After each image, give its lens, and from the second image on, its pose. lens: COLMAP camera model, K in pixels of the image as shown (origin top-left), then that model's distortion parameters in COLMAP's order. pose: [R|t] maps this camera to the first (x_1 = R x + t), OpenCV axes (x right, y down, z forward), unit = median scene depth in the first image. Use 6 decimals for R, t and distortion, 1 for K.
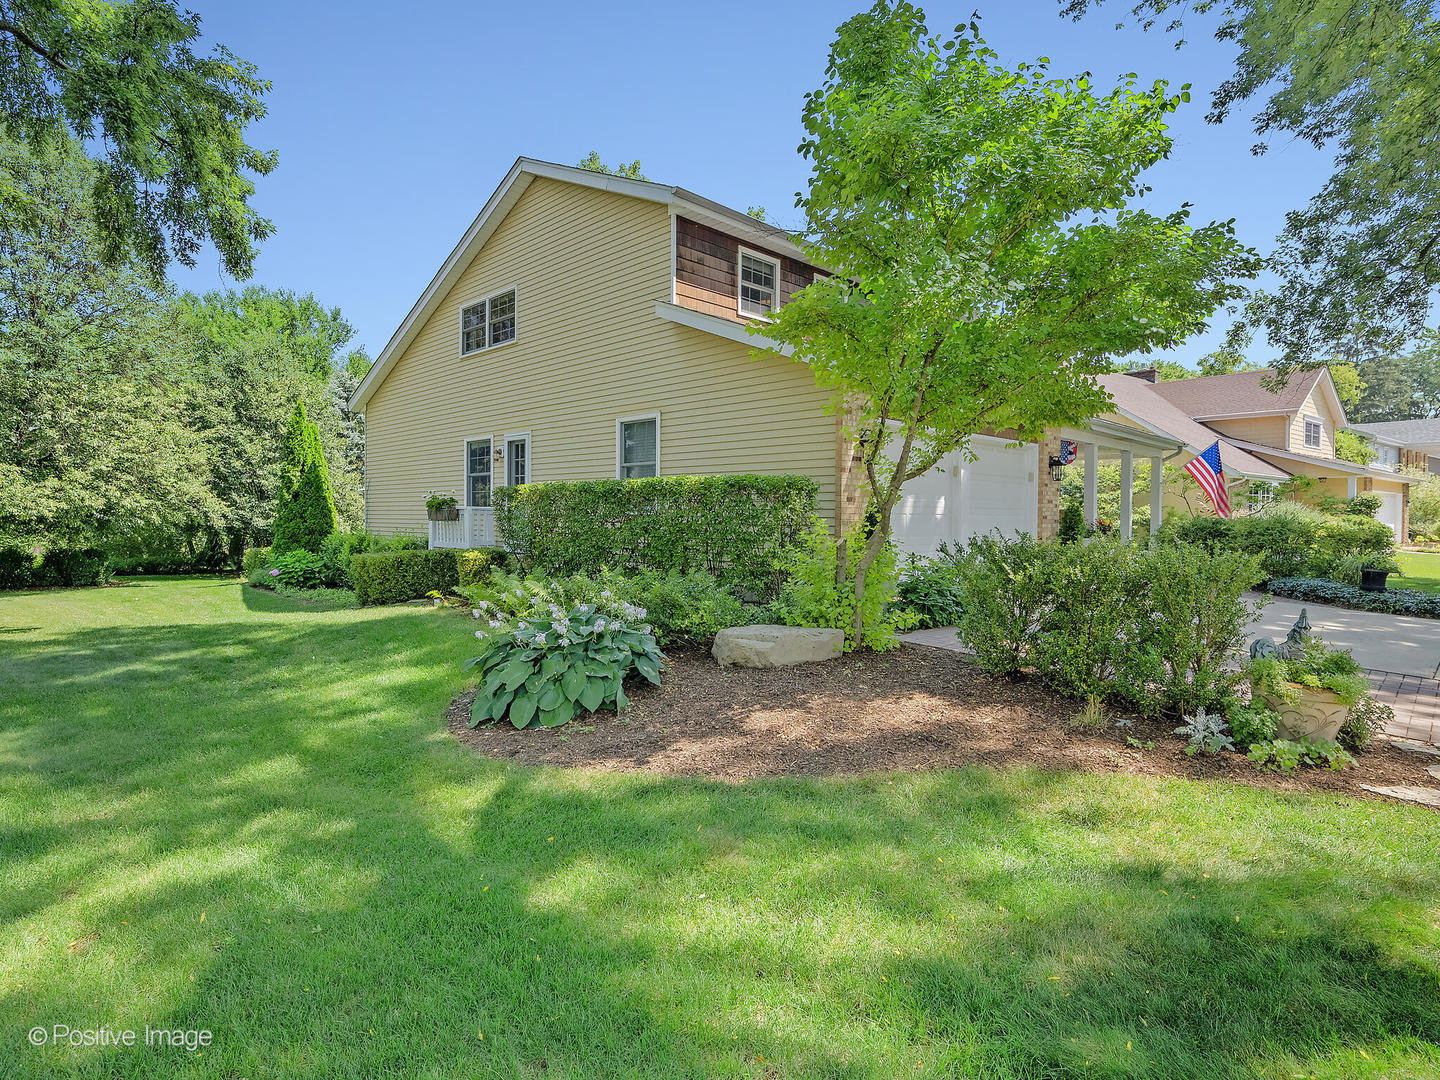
lens RADIAL K [[680.4, 0, 720.0], [0, 680.4, 540.0], [0, 0, 1]] dist [-0.000838, 0.000391]
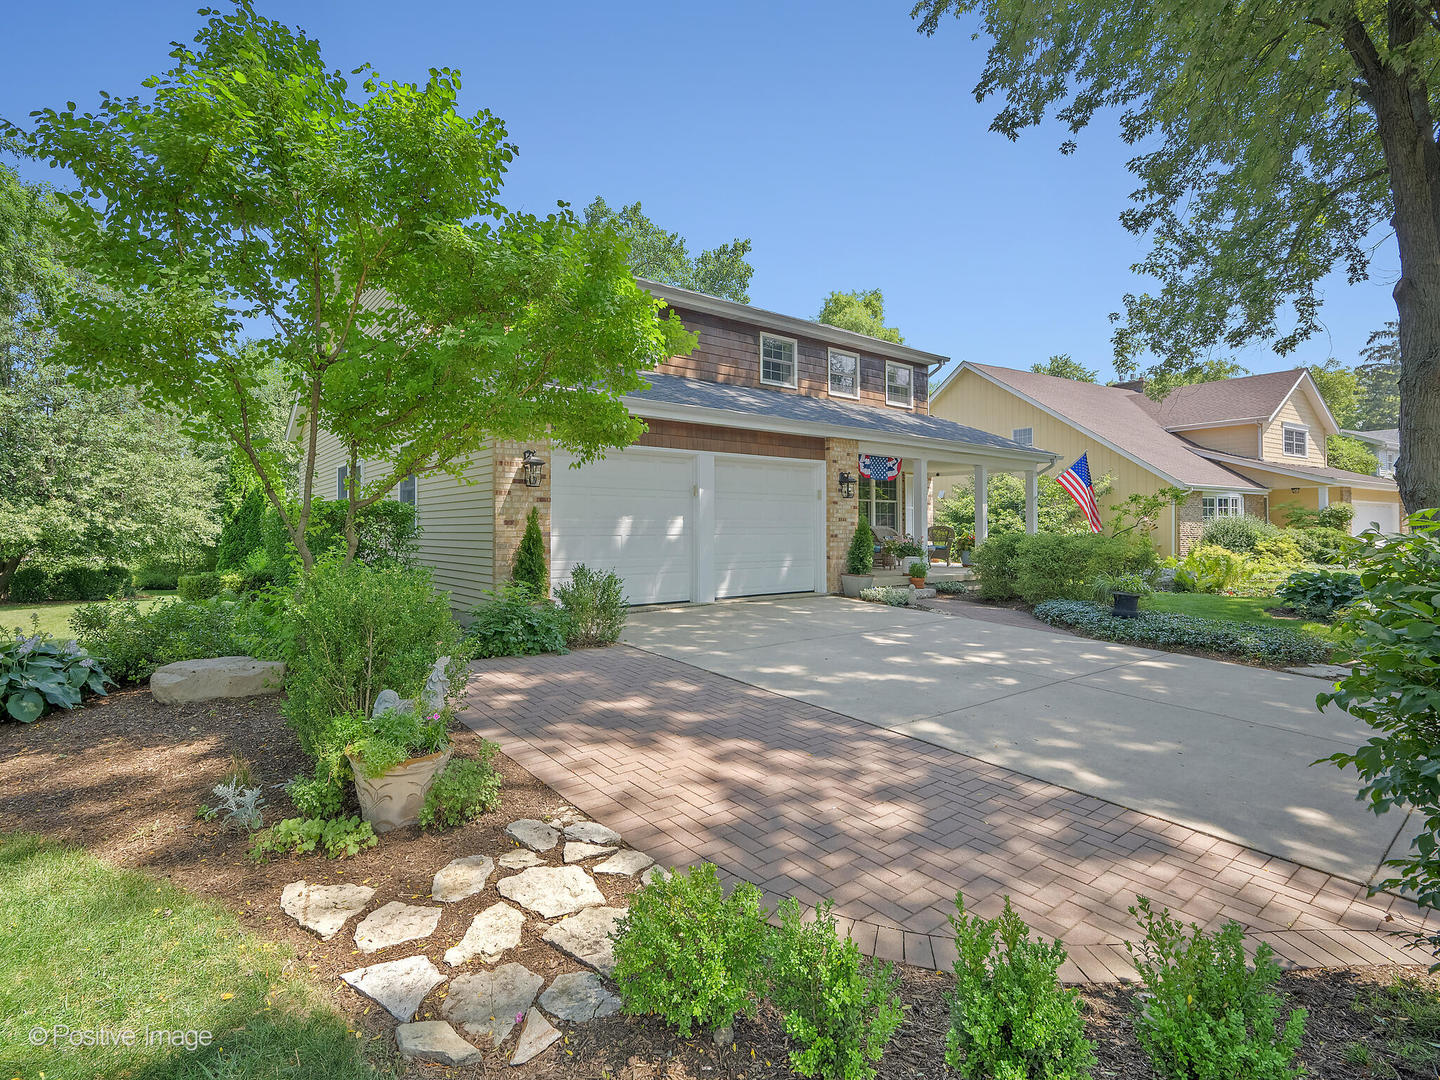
lens RADIAL K [[641.7, 0, 713.2], [0, 641.7, 539.0], [0, 0, 1]] dist [0.000002, -0.000072]
pose [[0.995129, -0.007523, -0.098297, 0.263543], [0.005269, 0.999718, -0.023166, -0.005836], [0.098443, 0.022536, 0.994887, 0.047707]]
